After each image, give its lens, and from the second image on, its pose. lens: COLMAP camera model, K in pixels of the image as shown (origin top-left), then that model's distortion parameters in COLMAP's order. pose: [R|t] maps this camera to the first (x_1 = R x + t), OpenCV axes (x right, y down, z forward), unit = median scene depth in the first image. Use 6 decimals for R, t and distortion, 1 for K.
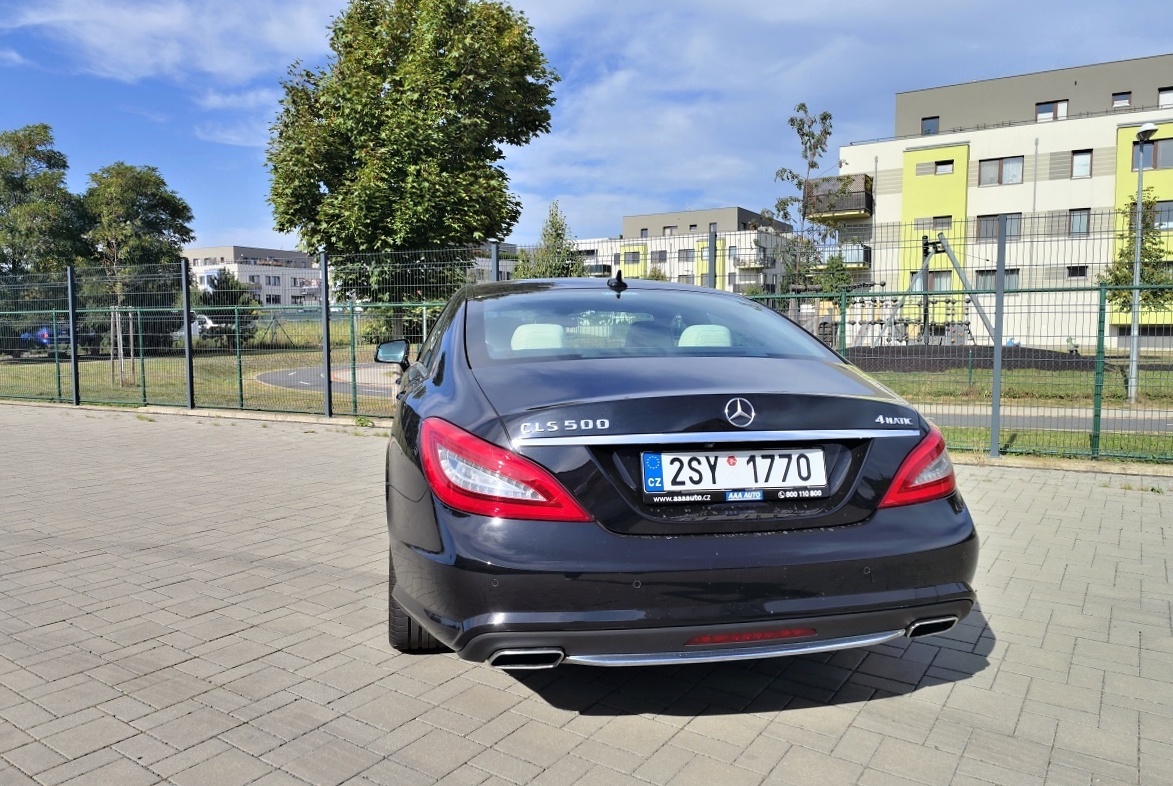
lens RADIAL K [[808.7, 0, 586.5], [0, 808.7, 393.0], [0, 0, 1]] dist [0.048290, -0.042615]
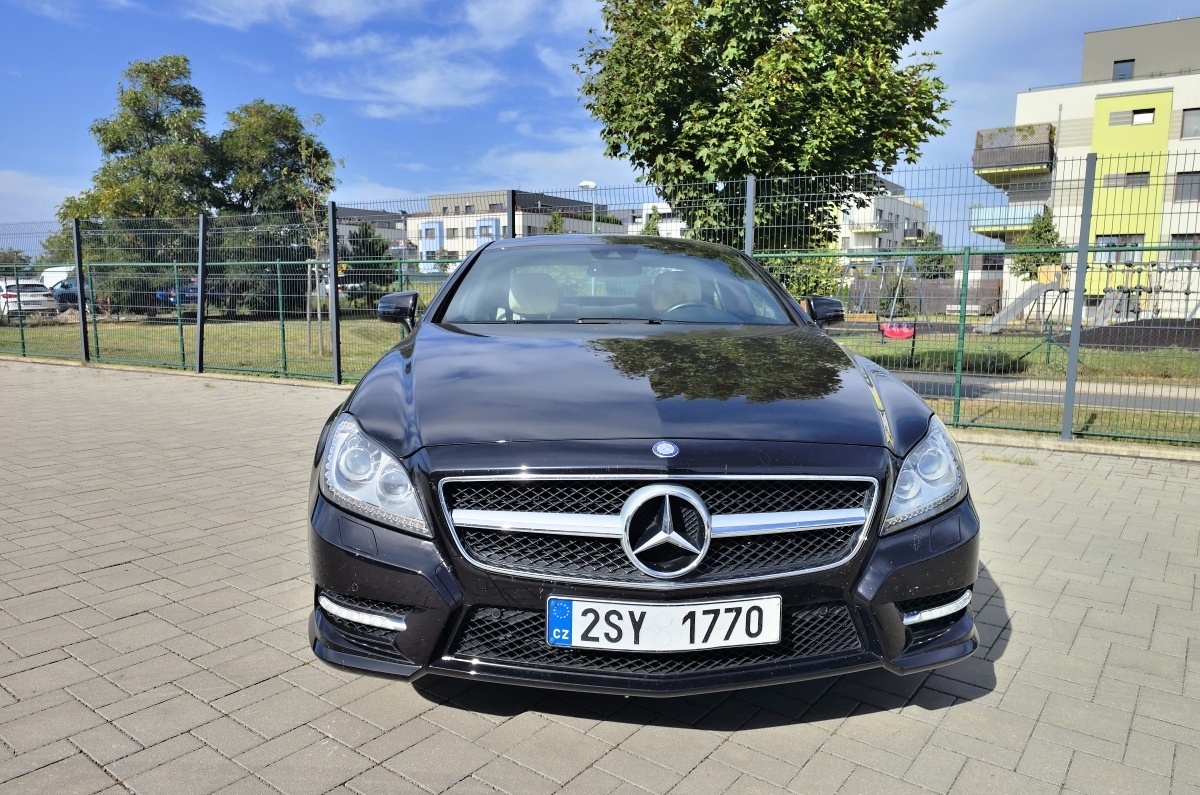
lens RADIAL K [[817.5, 0, 600.0], [0, 817.5, 397.5], [0, 0, 1]] dist [0.015098, -0.003887]
pose [[0.999203, 0.016905, -0.036155, -0.149472], [-0.015288, 0.998890, 0.044565, -0.004362], [0.036868, -0.043976, 0.998352, 0.100926]]
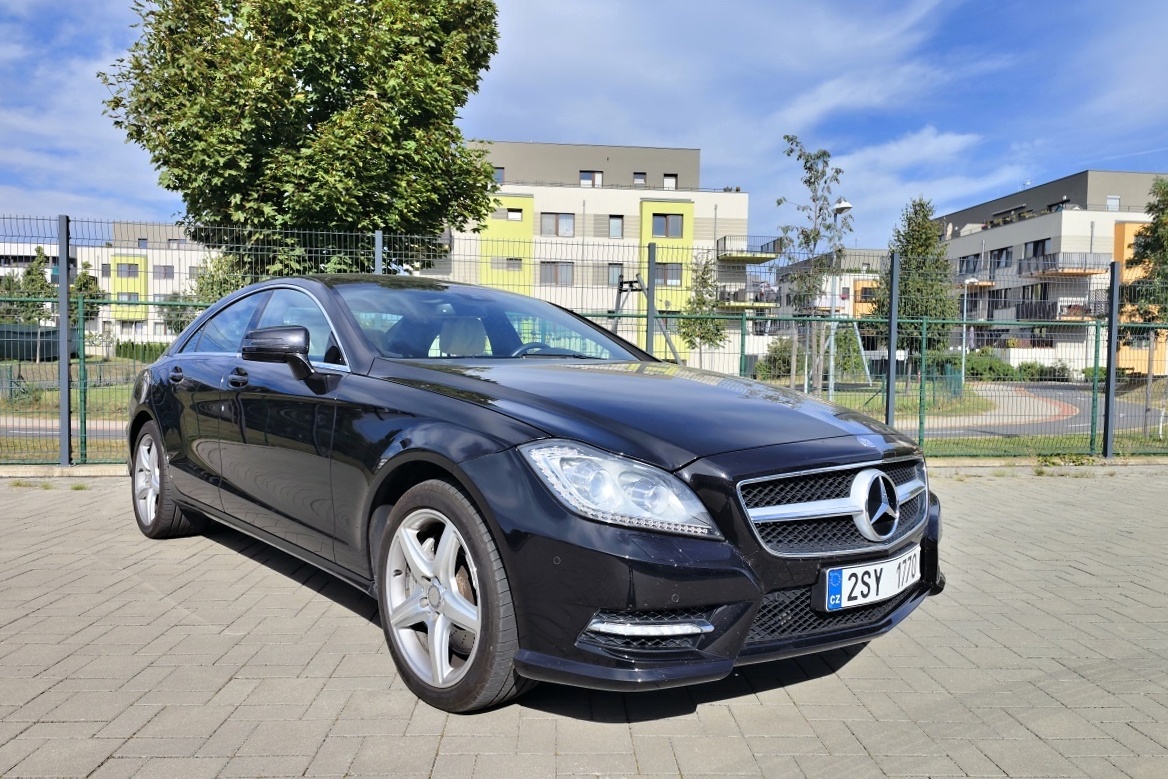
lens RADIAL K [[812.8, 0, 584.0], [0, 812.8, 389.5], [0, 0, 1]] dist [0.024549, -0.003725]
pose [[0.795726, -0.005301, 0.605634, -0.203273], [0.031958, 0.998936, -0.033245, -0.001784], [-0.604813, 0.045809, 0.795049, 0.112526]]
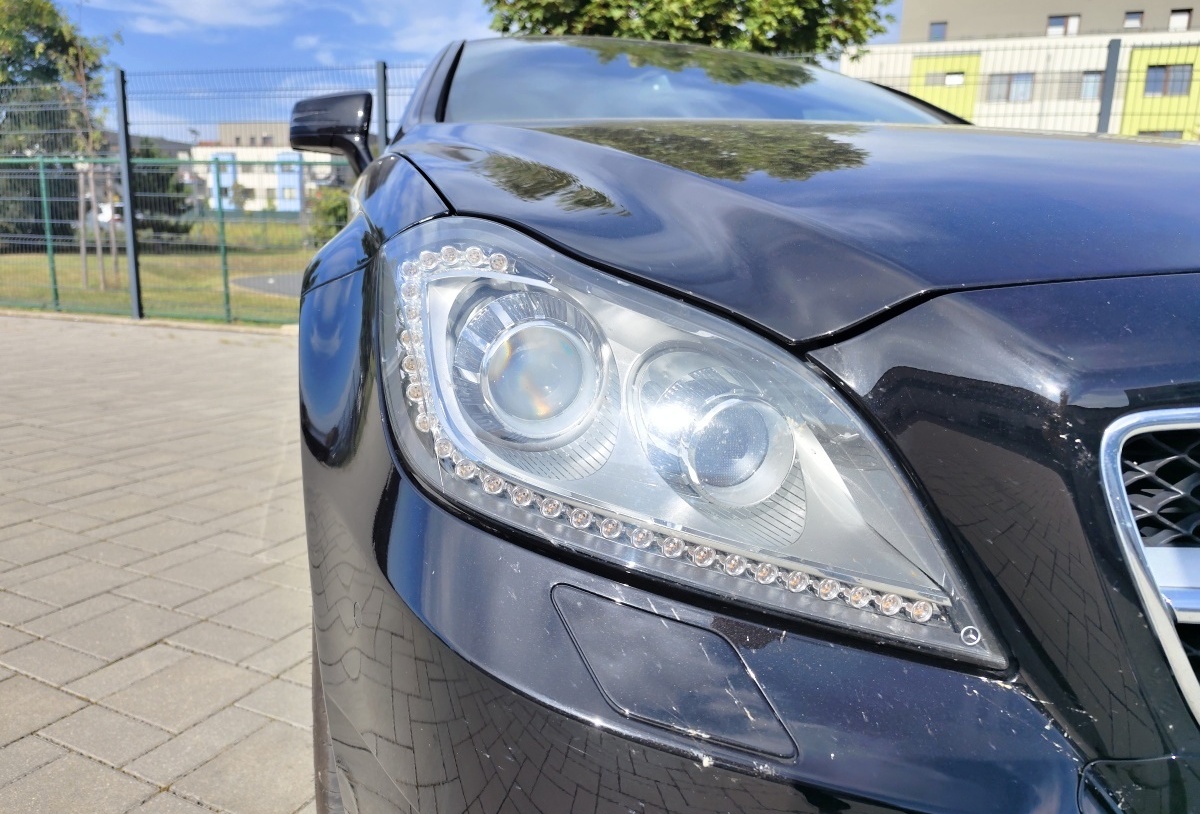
lens RADIAL K [[835.6, 0, 600.0], [0, 835.6, 407.0], [0, 0, 1]] dist [0.004612, -0.009705]
pose [[0.983604, 0.002015, 0.180331, -0.170172], [-0.021668, 0.994014, 0.107081, 0.001751], [-0.179036, -0.109233, 0.977760, 0.140626]]
